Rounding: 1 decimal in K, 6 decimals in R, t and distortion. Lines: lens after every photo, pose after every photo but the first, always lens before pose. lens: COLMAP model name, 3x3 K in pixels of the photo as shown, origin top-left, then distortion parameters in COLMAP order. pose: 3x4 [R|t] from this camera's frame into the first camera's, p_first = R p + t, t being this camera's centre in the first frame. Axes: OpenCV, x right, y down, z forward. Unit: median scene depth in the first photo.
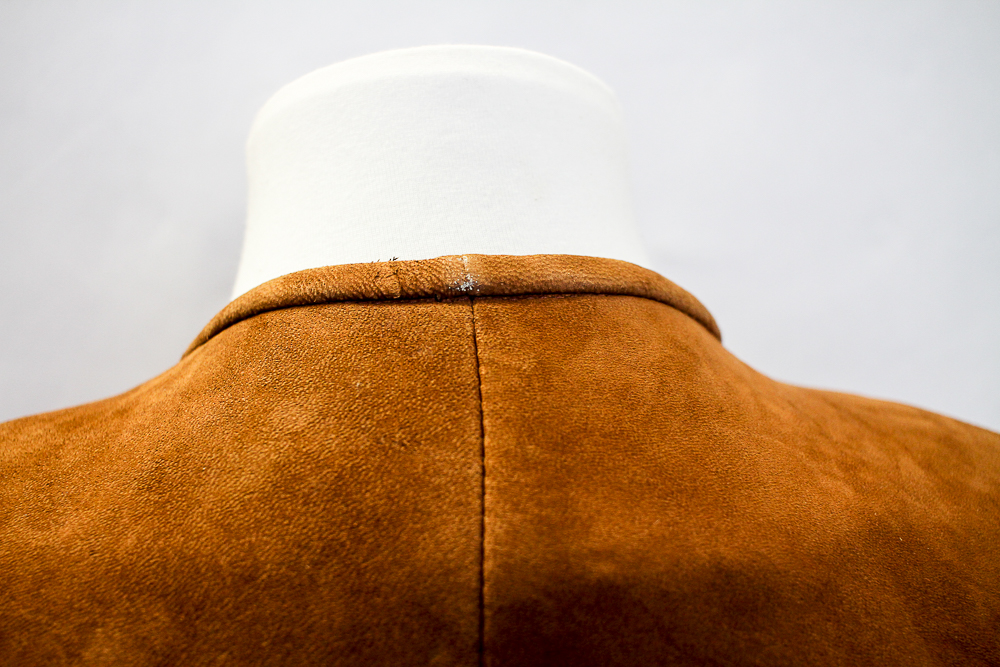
lens RADIAL K [[1121.5, 0, 484.6], [0, 1121.5, 335.7], [0, 0, 1]] dist [-0.138942, 0.143386]
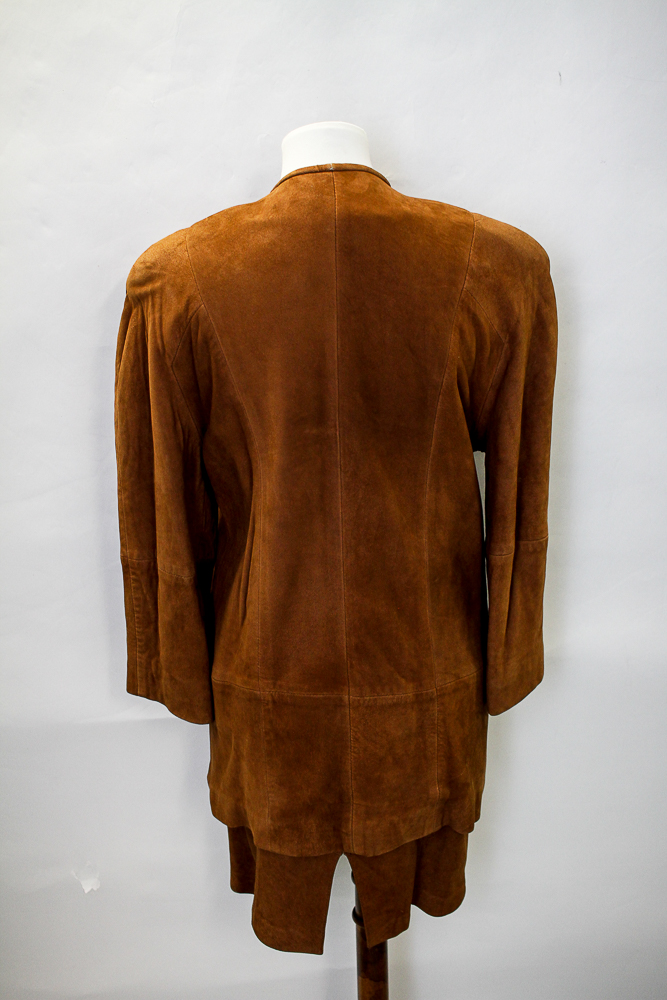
lens RADIAL K [[1121.5, 0, 333.5], [0, 1121.5, 500.0], [0, 0, 1]] dist [-0.138942, 0.143386]
pose [[0.998994, -0.023927, -0.037935, 0.153255], [0.028209, 0.992769, 0.116682, 0.889360], [0.034869, -0.117635, 0.992445, -4.345540]]
